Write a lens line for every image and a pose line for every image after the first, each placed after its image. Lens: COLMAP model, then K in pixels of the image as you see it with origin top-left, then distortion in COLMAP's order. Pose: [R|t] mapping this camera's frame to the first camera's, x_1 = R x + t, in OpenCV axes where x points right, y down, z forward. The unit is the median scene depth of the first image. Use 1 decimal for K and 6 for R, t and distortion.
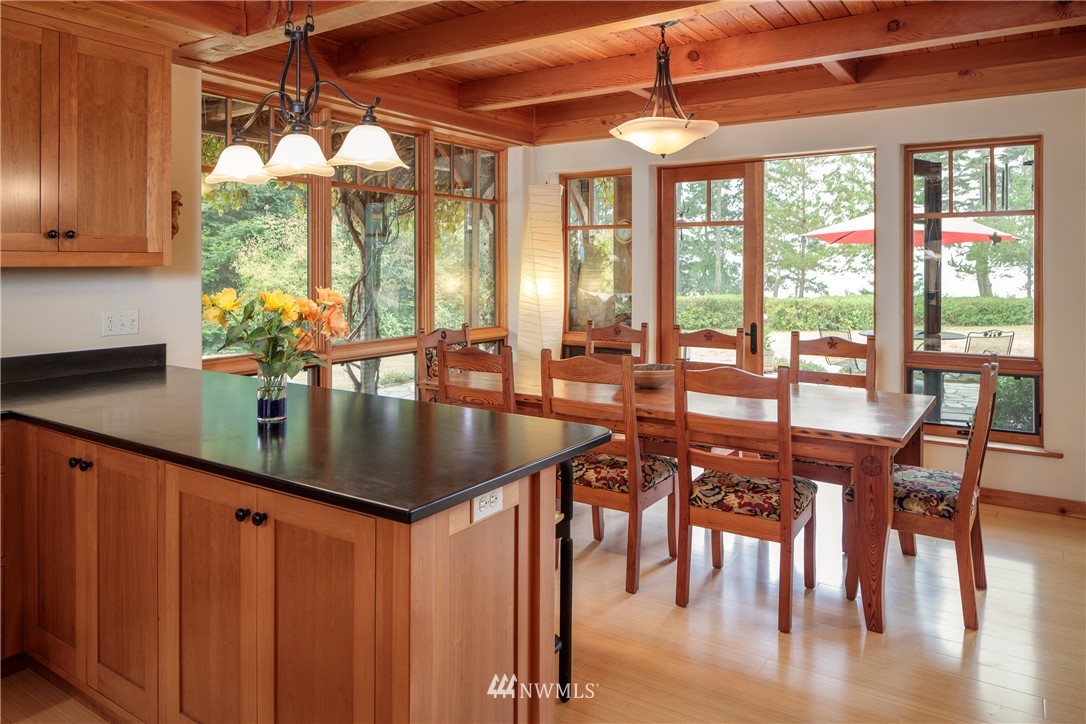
lens RADIAL K [[739.4, 0, 543.8], [0, 739.4, 257.1], [0, 0, 1]] dist [-0.007889, -0.000159]
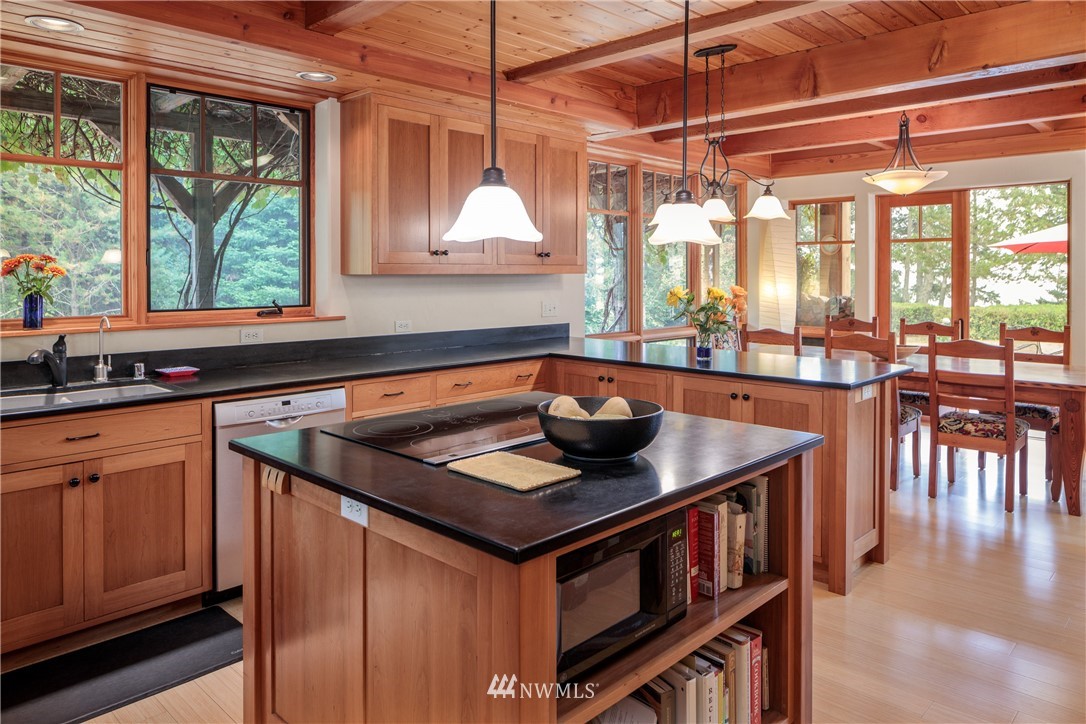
lens RADIAL K [[737.3, 0, 543.6], [0, 737.3, 267.6], [0, 0, 1]] dist [-0.006521, -0.001066]
pose [[0.983088, -0.000600, -0.183132, -0.239988], [0.001296, 0.999992, 0.003684, -0.005176], [0.183128, -0.003859, 0.983081, -0.470794]]
